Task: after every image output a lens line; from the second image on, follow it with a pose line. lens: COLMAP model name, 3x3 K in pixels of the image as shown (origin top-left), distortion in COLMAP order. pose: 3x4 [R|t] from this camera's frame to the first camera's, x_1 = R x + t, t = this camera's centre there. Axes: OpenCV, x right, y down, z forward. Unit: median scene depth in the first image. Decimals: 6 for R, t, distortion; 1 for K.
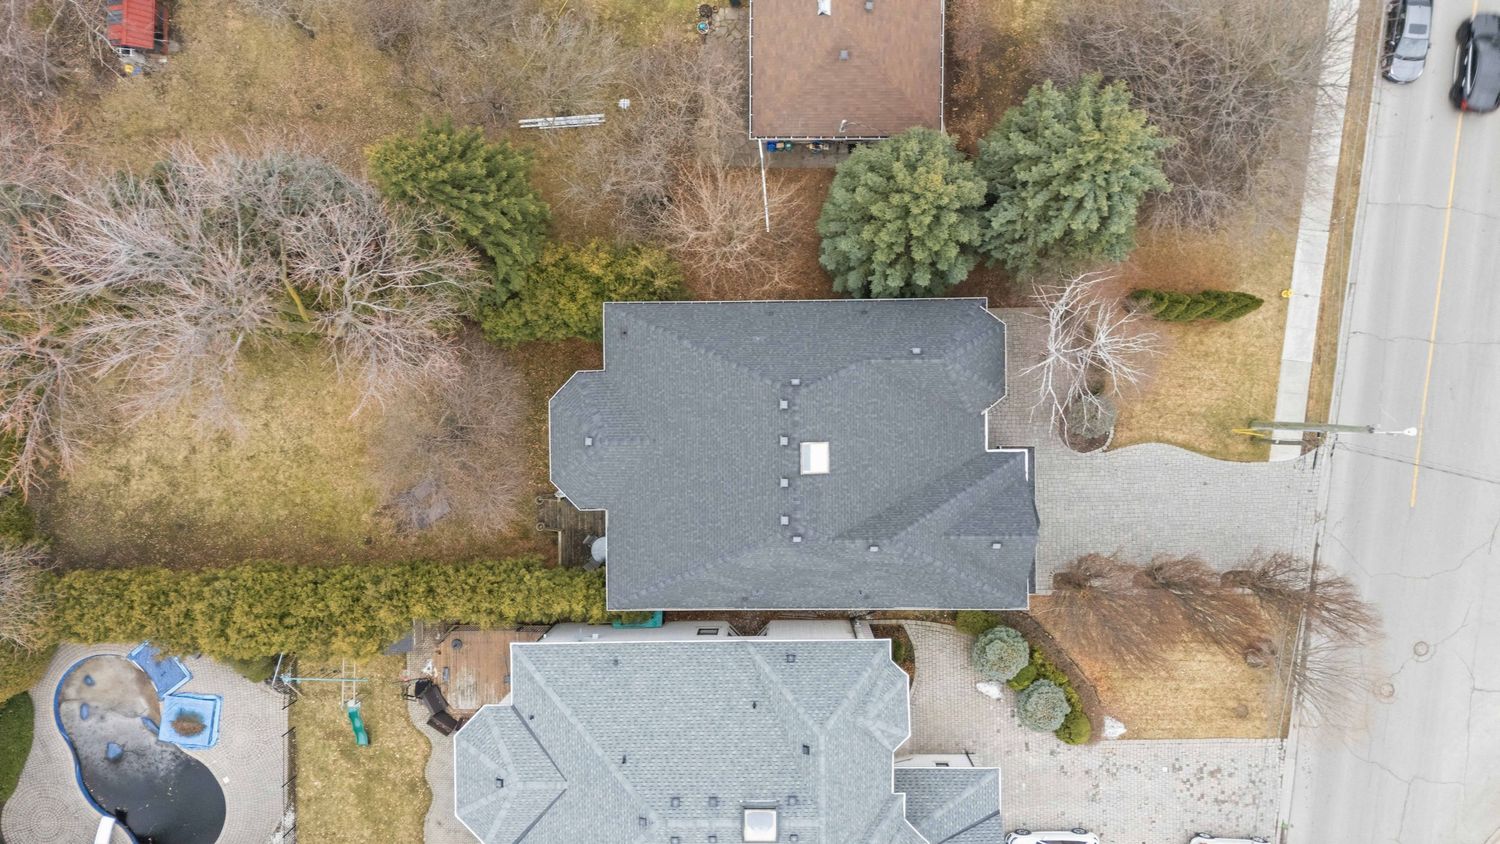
lens RADIAL K [[1091.1, 0, 750.1], [0, 1091.1, 420.7], [0, 0, 1]] dist [0.068335, -0.076458]
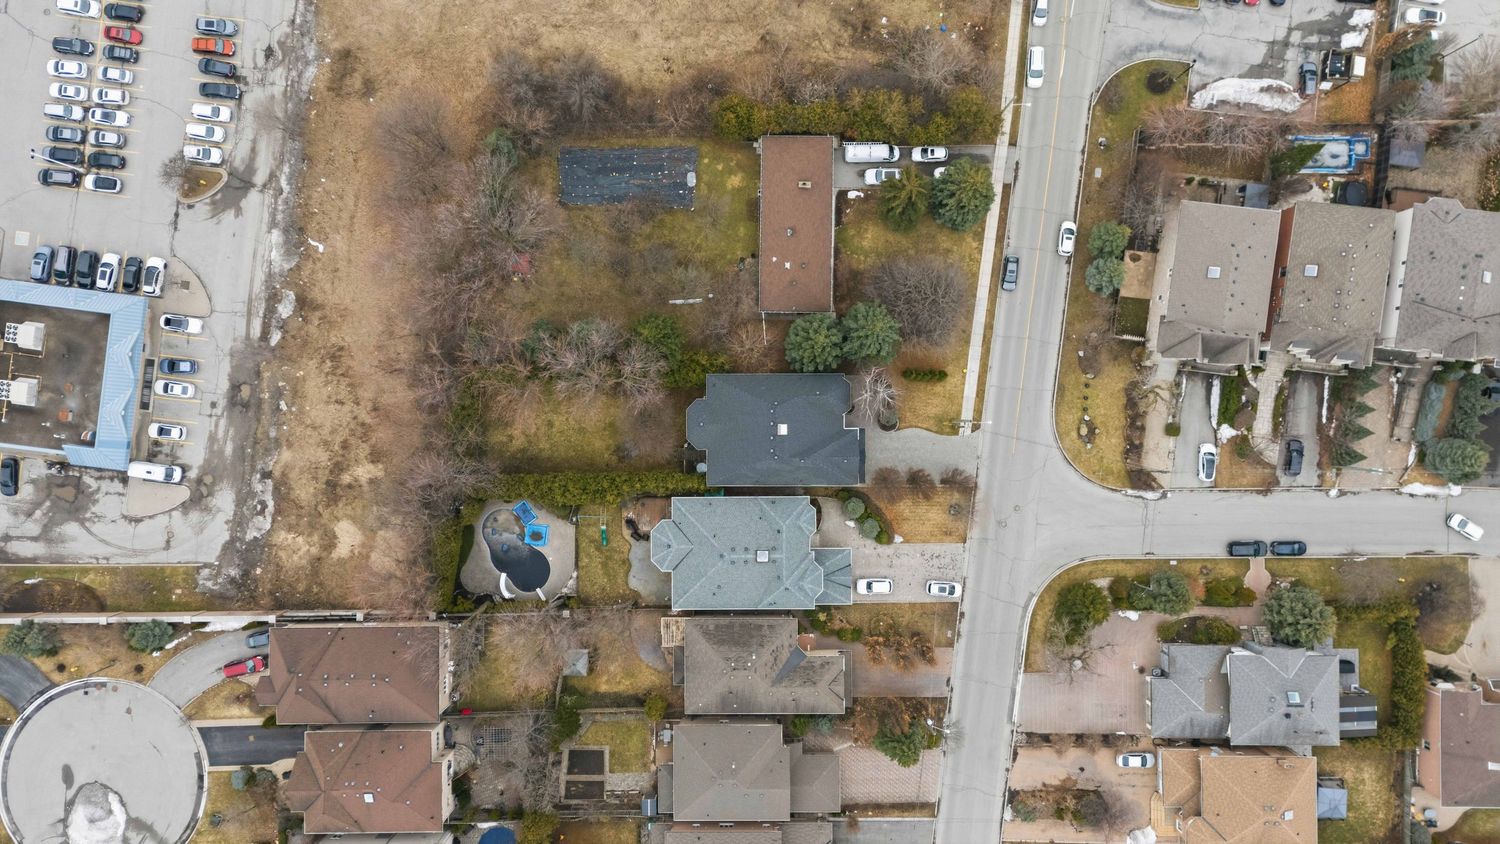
lens RADIAL K [[1091.1, 0, 750.1], [0, 1091.1, 420.7], [0, 0, 1]] dist [0.068335, -0.076458]
pose [[0.999792, 0.006771, 0.019243, -0.070257], [-0.006433, 0.999825, -0.017568, 0.052167], [-0.019358, 0.017440, 0.999660, -1.609359]]
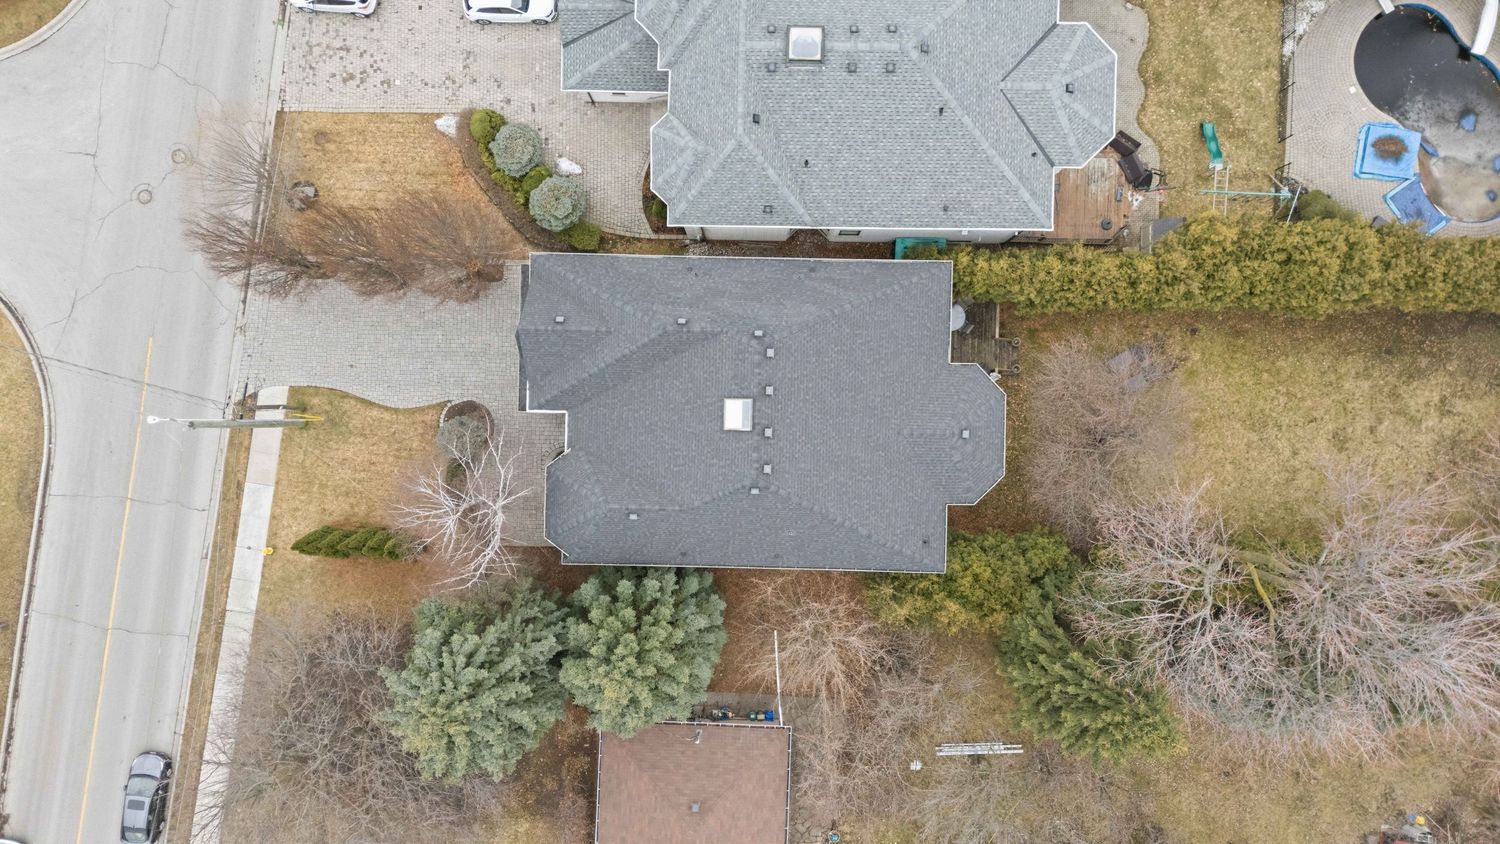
lens RADIAL K [[1091.1, 0, 750.1], [0, 1091.1, 420.7], [0, 0, 1]] dist [0.068335, -0.076458]
pose [[-0.998837, -0.031975, 0.036089, 0.010365], [0.031162, -0.999253, -0.022870, 0.043030], [0.036793, -0.021719, 0.999087, 0.004543]]
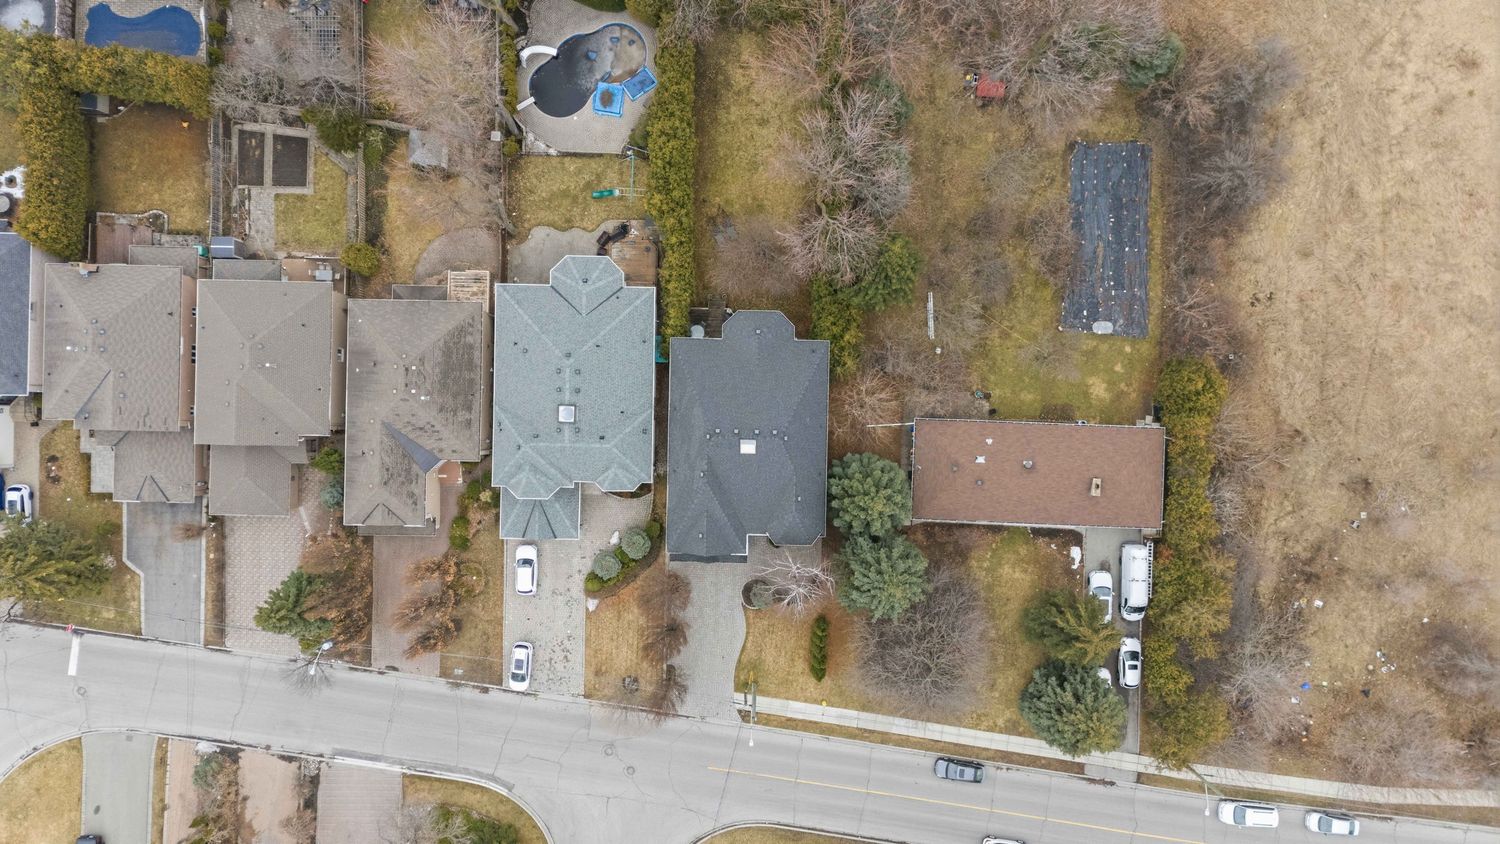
lens RADIAL K [[1091.1, 0, 750.1], [0, 1091.1, 420.7], [0, 0, 1]] dist [0.068335, -0.076458]
pose [[-0.030609, 0.999229, 0.024600, -0.032760], [-0.999508, -0.030431, -0.007569, 0.039304], [-0.006814, -0.024820, 0.999669, -0.859860]]
